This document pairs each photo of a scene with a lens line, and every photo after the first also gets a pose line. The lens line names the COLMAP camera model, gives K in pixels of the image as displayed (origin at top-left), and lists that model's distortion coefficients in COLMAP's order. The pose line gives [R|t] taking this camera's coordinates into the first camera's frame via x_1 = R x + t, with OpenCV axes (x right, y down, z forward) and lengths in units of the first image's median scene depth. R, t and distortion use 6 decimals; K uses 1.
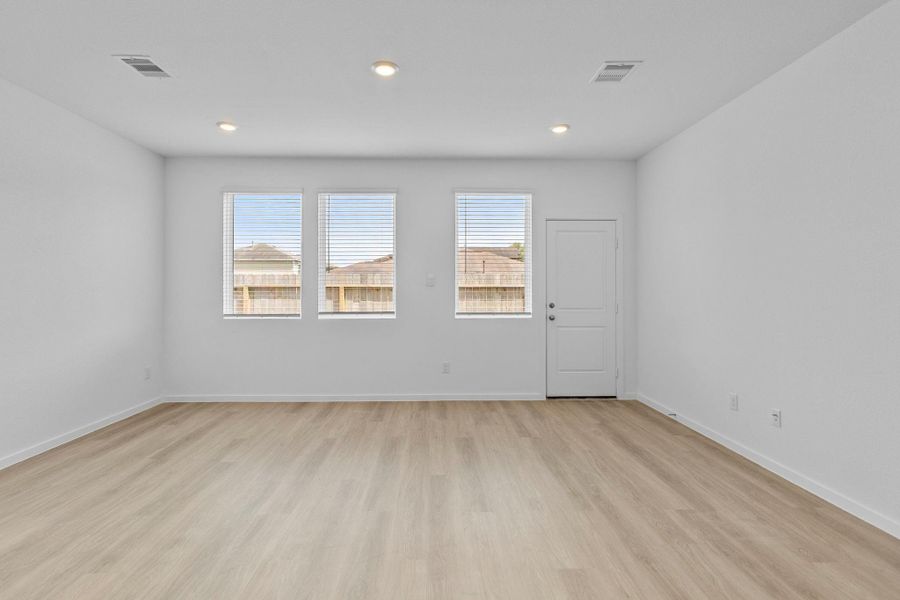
lens RADIAL K [[425.4, 0, 454.7], [0, 425.4, 295.8], [0, 0, 1]] dist [-0.001426, -0.000348]
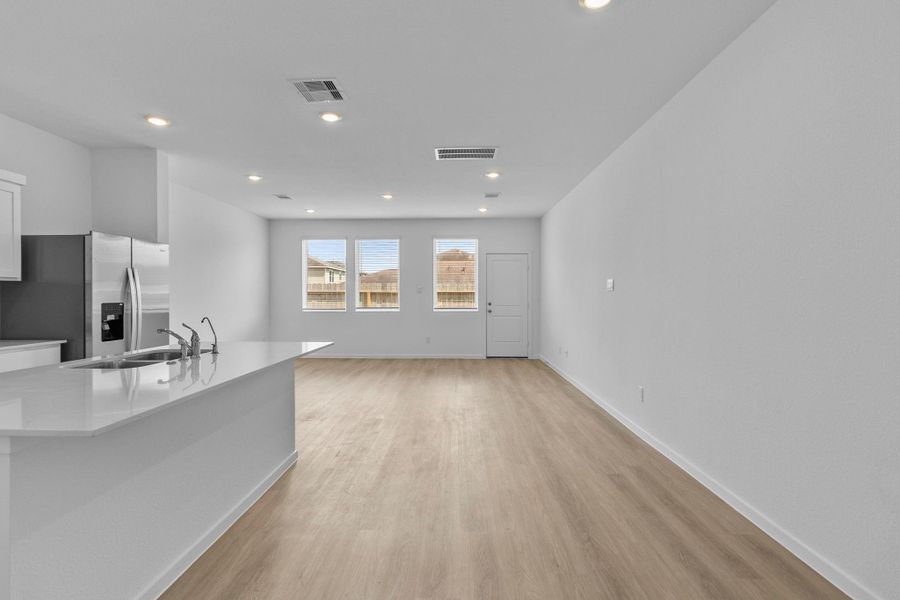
lens RADIAL K [[425.4, 0, 446.8], [0, 425.4, 297.4], [0, 0, 1]] dist [-0.001426, -0.000348]
pose [[0.997123, 0.001944, -0.075777, 0.186644], [-0.002503, 0.999970, -0.007274, 0.009425], [0.075760, 0.007443, 0.997098, -0.721954]]
